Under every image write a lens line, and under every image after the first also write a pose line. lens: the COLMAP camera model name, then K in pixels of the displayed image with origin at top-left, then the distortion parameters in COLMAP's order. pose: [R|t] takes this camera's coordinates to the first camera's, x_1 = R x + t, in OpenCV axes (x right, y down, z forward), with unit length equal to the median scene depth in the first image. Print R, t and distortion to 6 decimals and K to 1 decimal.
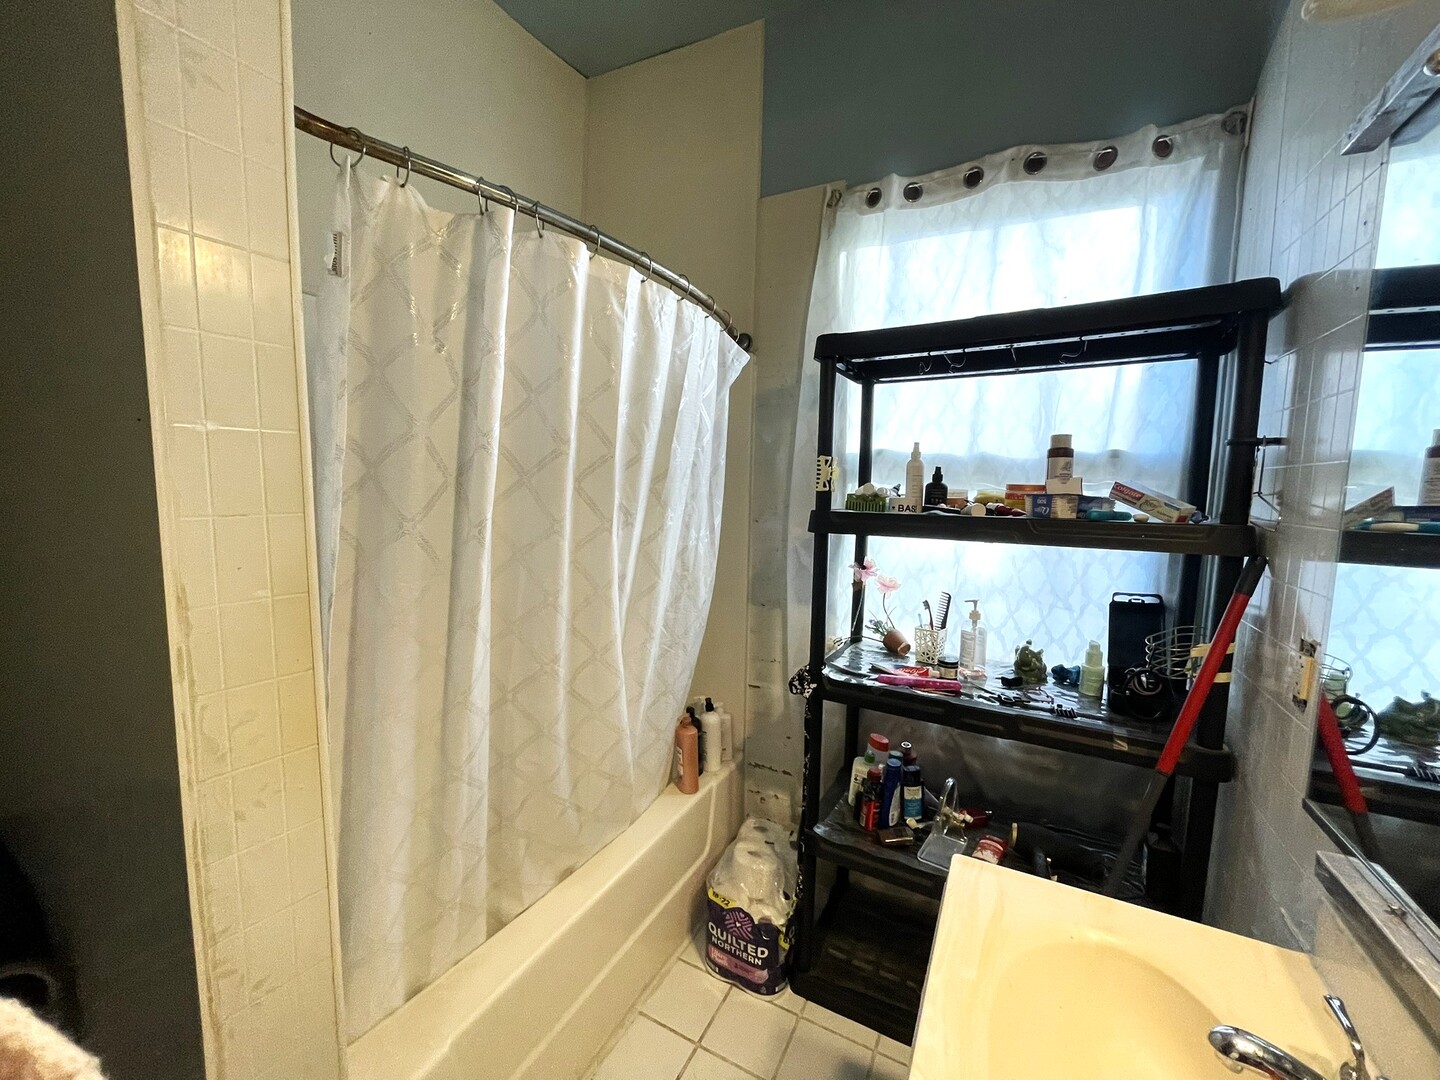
lens RADIAL K [[582.6, 0, 716.9], [0, 582.6, 537.7], [0, 0, 1]] dist [-0.000448, -0.000015]
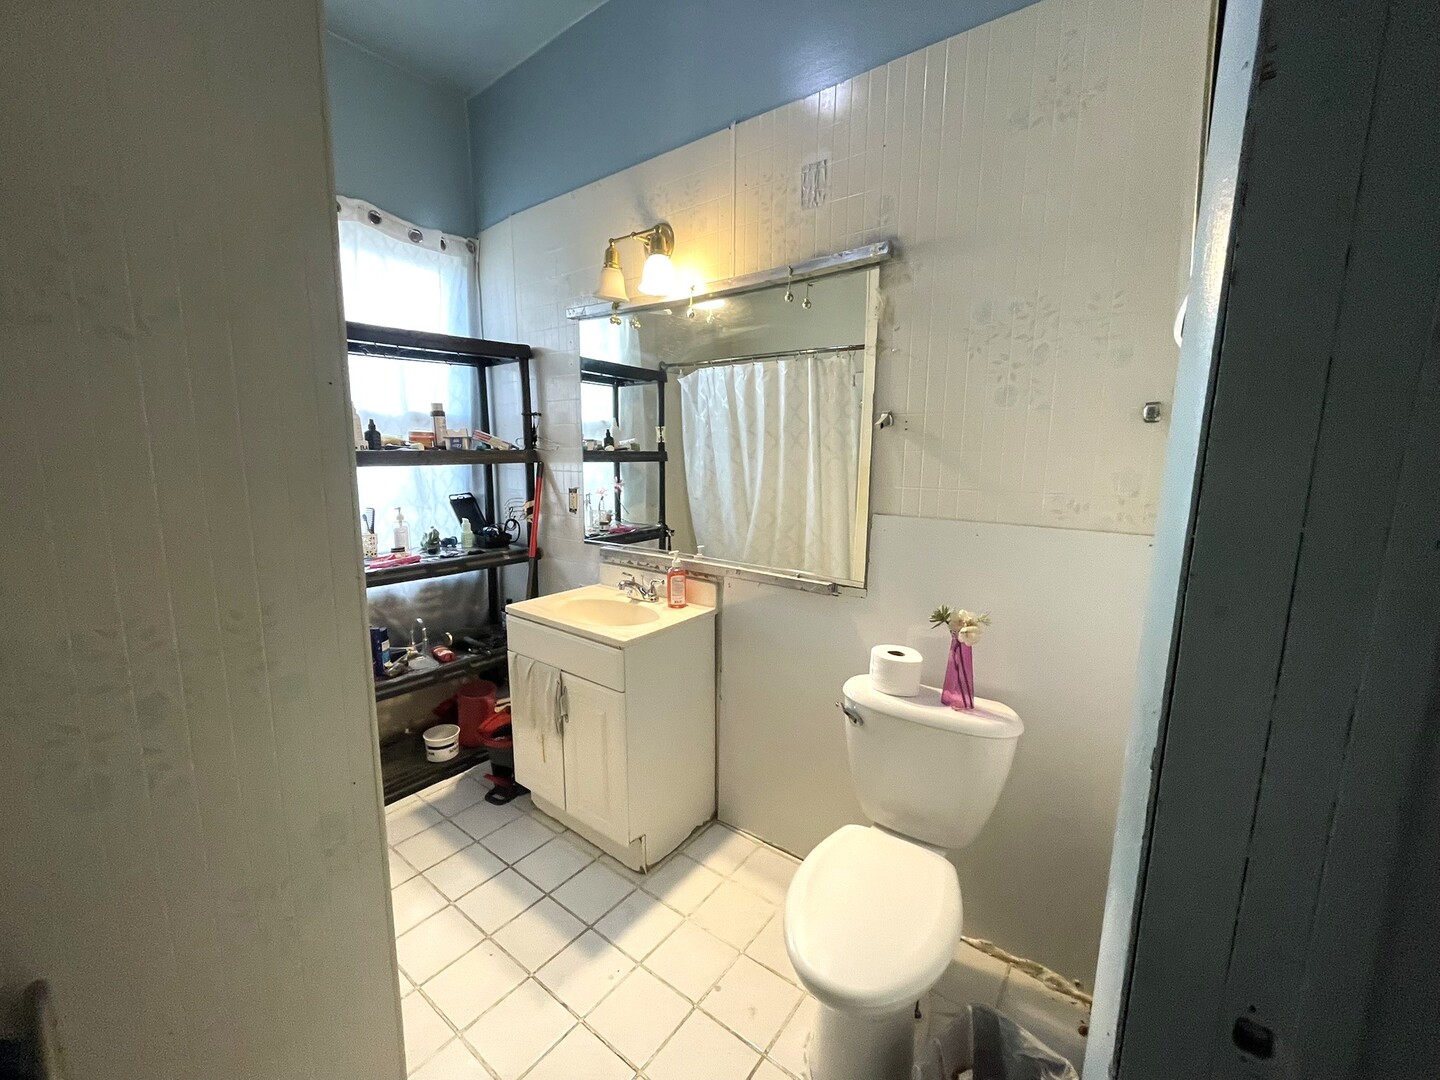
lens RADIAL K [[582.6, 0, 718.7], [0, 582.6, 539.0], [0, 0, 1]] dist [-0.000448, -0.000015]
pose [[0.169909, -0.171532, 0.970416, -0.958877], [0.088628, 0.983404, 0.158310, 0.020212], [-0.981466, 0.059108, 0.182292, -0.111853]]
